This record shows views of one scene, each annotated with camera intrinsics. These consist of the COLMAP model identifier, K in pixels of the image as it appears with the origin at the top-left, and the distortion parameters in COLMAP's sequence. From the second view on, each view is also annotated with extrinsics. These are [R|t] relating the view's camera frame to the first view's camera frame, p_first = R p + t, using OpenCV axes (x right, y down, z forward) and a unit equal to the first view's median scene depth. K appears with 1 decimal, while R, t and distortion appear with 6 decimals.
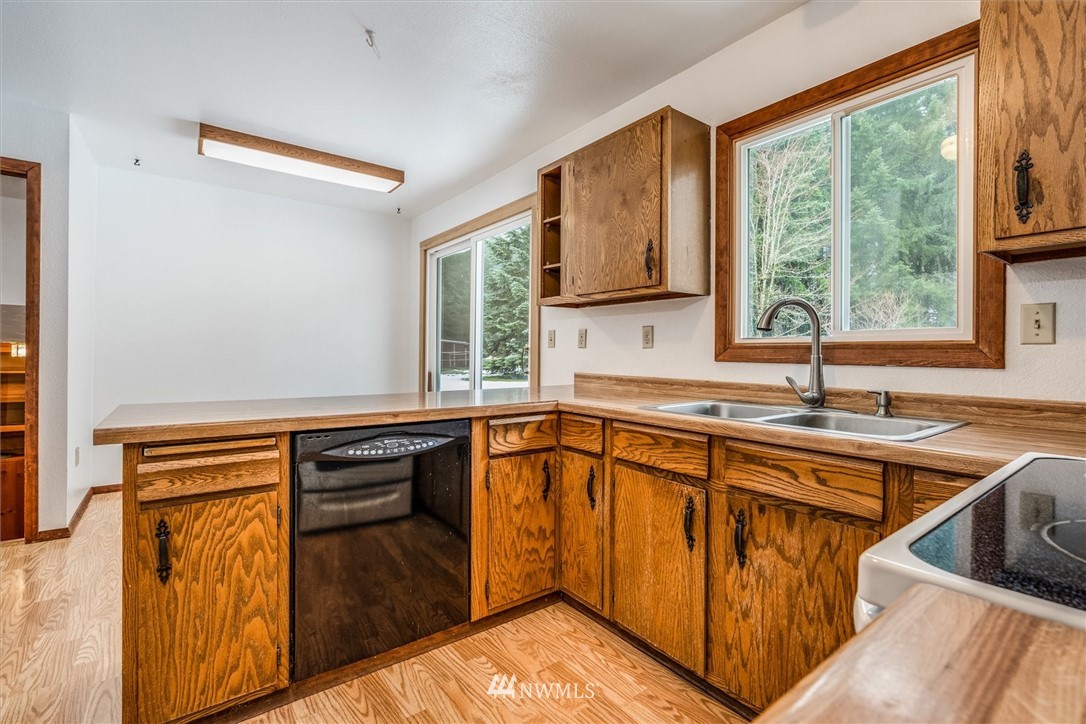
lens RADIAL K [[486.0, 0, 544.6], [0, 486.0, 356.8], [0, 0, 1]] dist [-0.002086, 0.000463]
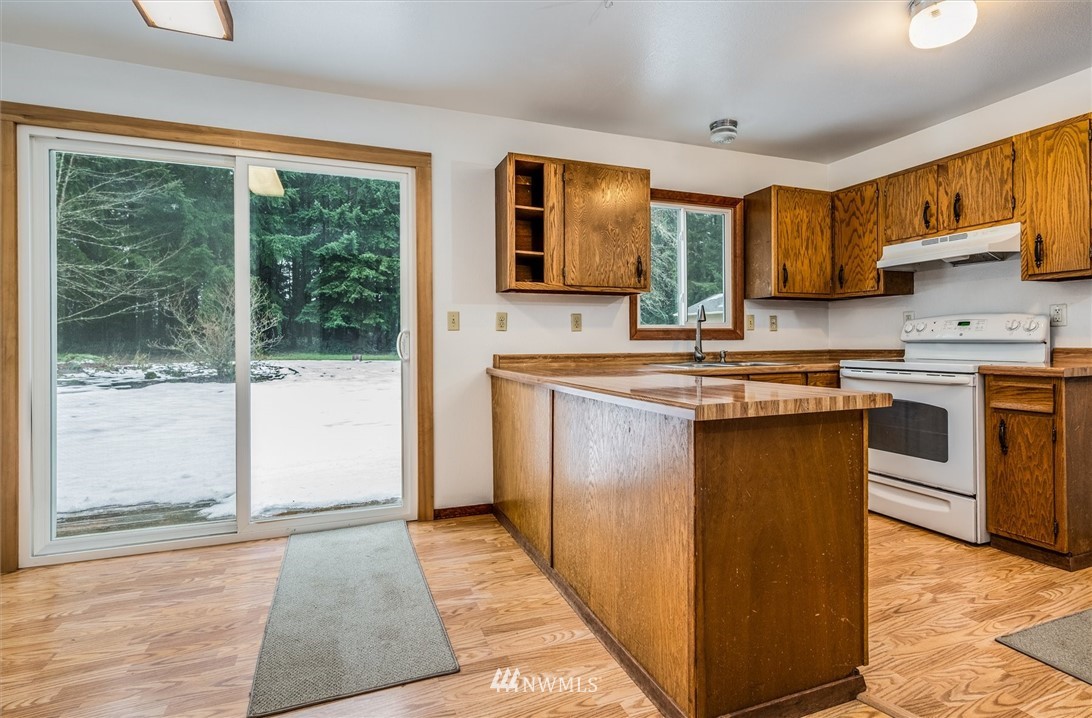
lens RADIAL K [[537.9, 0, 548.1], [0, 537.9, 344.4], [0, 0, 1]] dist [0.001077, 0.001994]
pose [[0.278726, -0.014957, 0.960254, -1.711963], [0.017797, 0.999787, 0.010407, 0.001170], [-0.960206, 0.014189, 0.278933, 0.999673]]
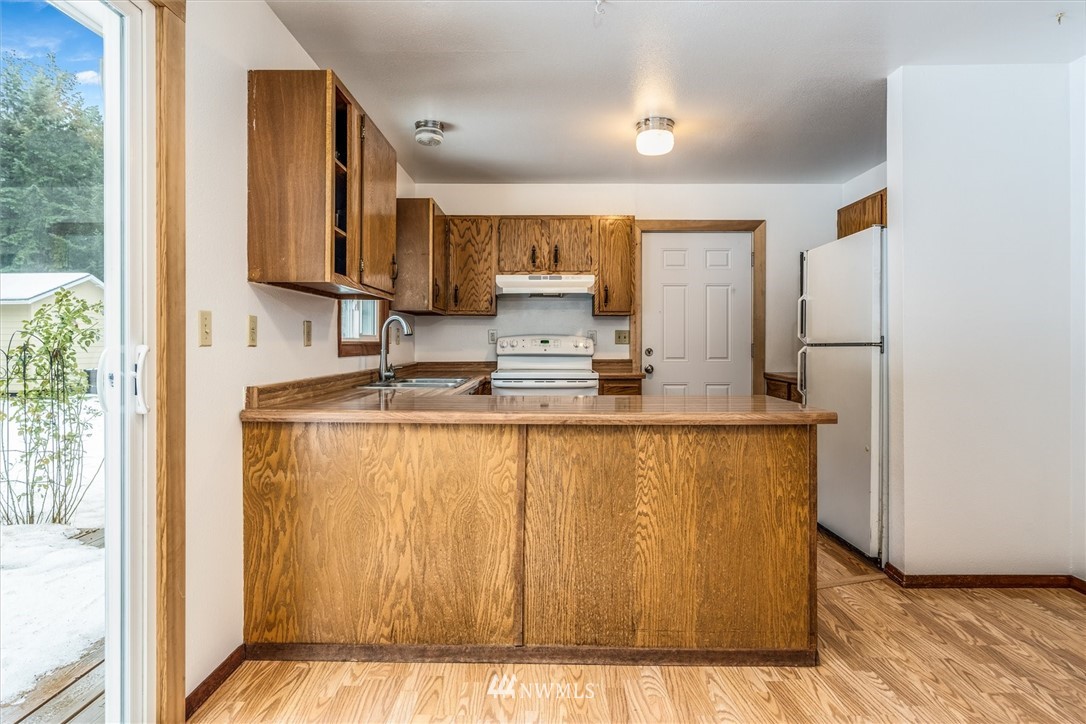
lens RADIAL K [[593.5, 0, 541.2], [0, 593.5, 338.7], [0, 0, 1]] dist [-0.005617, 0.000297]
pose [[-0.793062, -0.005414, 0.609117, -1.158009], [-0.002144, 0.999979, 0.006097, -0.058008], [-0.609137, 0.003529, -0.793057, 2.353915]]
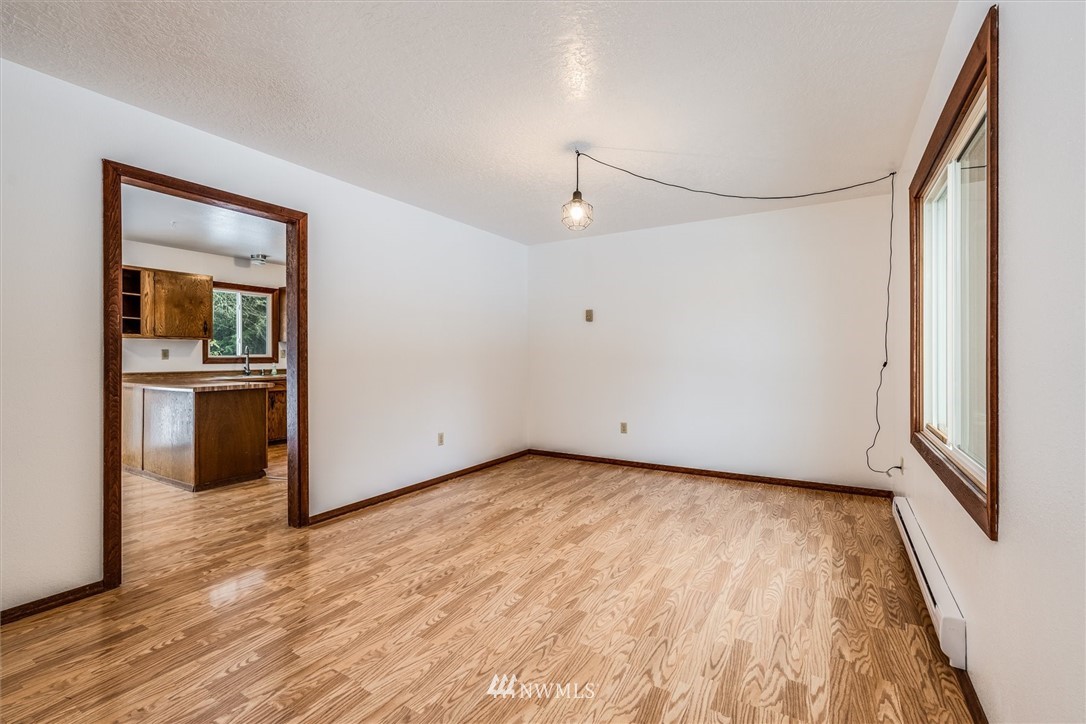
lens RADIAL K [[486.0, 0, 546.9], [0, 486.0, 355.4], [0, 0, 1]] dist [-0.002086, 0.000463]
pose [[-0.377398, -0.007318, 0.926022, -3.804876], [0.008603, 0.999898, 0.011408, -0.069196], [-0.926011, 0.012272, -0.377296, 0.289311]]
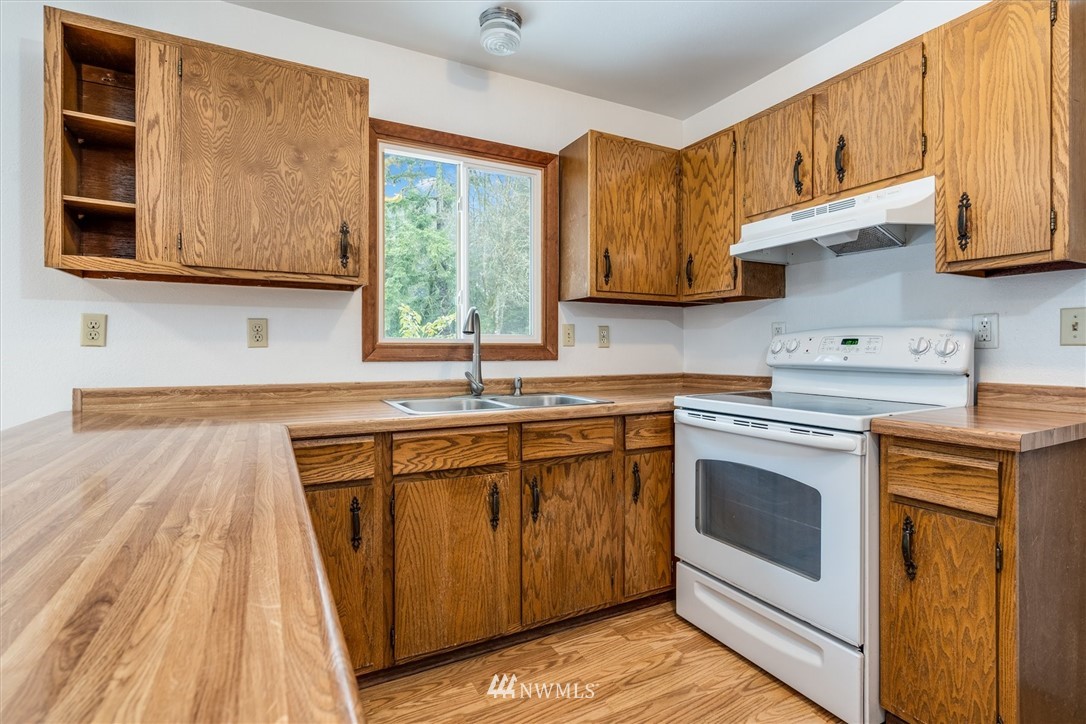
lens RADIAL K [[526.5, 0, 542.6], [0, 526.5, 351.9], [0, 0, 1]] dist [-0.009588, 0.002182]
pose [[0.163978, -0.013754, 0.986368, -0.783629], [0.009074, 0.999882, 0.012434, -0.024597], [-0.986422, 0.006911, 0.164083, 0.618910]]
